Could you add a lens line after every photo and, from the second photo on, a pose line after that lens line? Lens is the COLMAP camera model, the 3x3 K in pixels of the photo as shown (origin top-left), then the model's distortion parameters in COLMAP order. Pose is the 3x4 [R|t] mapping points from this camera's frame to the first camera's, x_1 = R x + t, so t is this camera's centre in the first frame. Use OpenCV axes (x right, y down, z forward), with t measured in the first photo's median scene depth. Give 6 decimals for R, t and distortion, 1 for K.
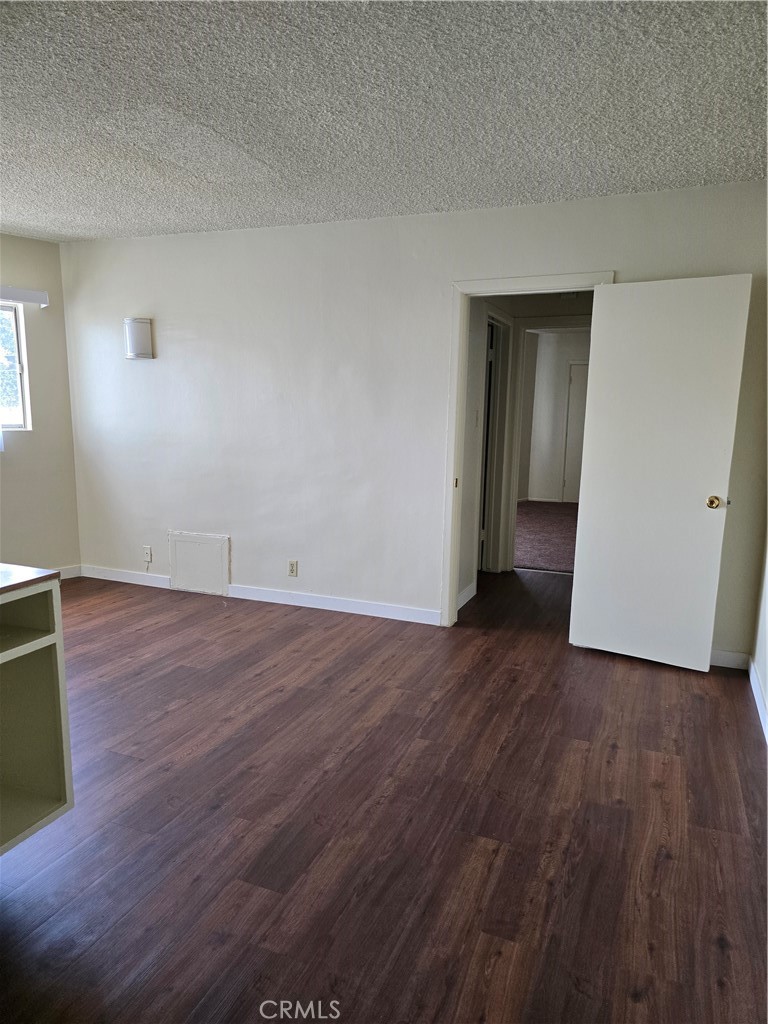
lens RADIAL K [[696.1, 0, 384.0], [0, 696.1, 515.3], [0, 0, 1]] dist [0.084934, -0.000093]
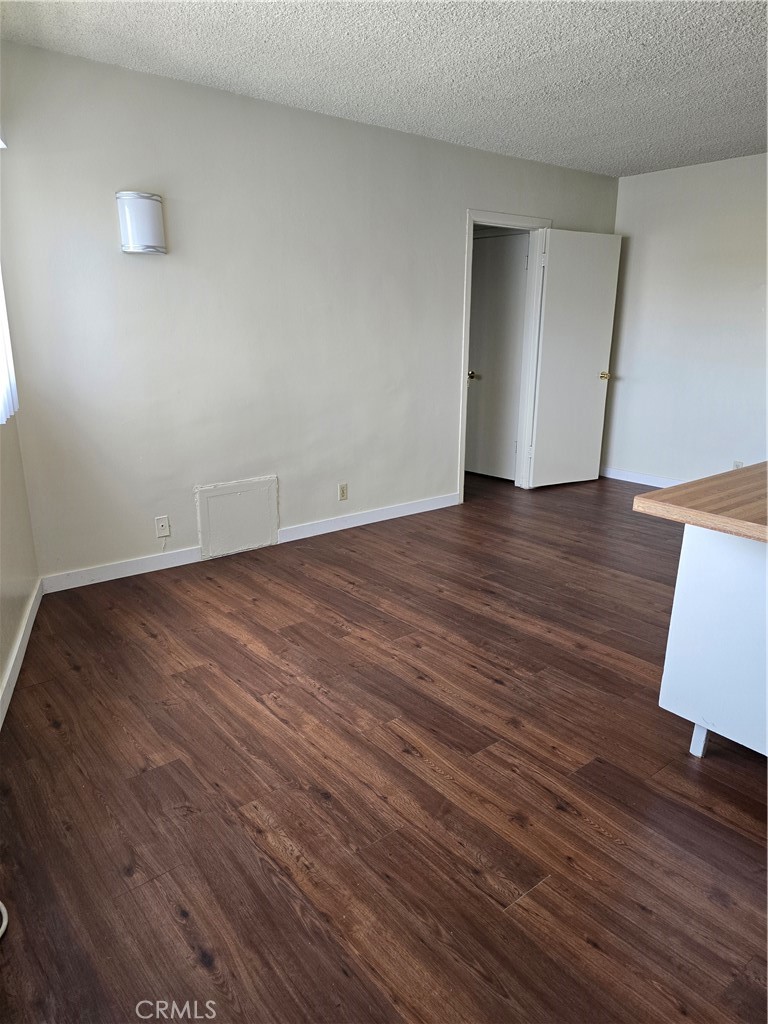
lens RADIAL K [[696.1, 0, 379.1], [0, 696.1, 509.1], [0, 0, 1]] dist [0.084934, -0.000093]
pose [[0.483588, -0.241673, 0.841271, -0.956859], [0.143043, 0.970027, 0.196435, -0.086238], [-0.863528, 0.025344, 0.503663, 0.485068]]
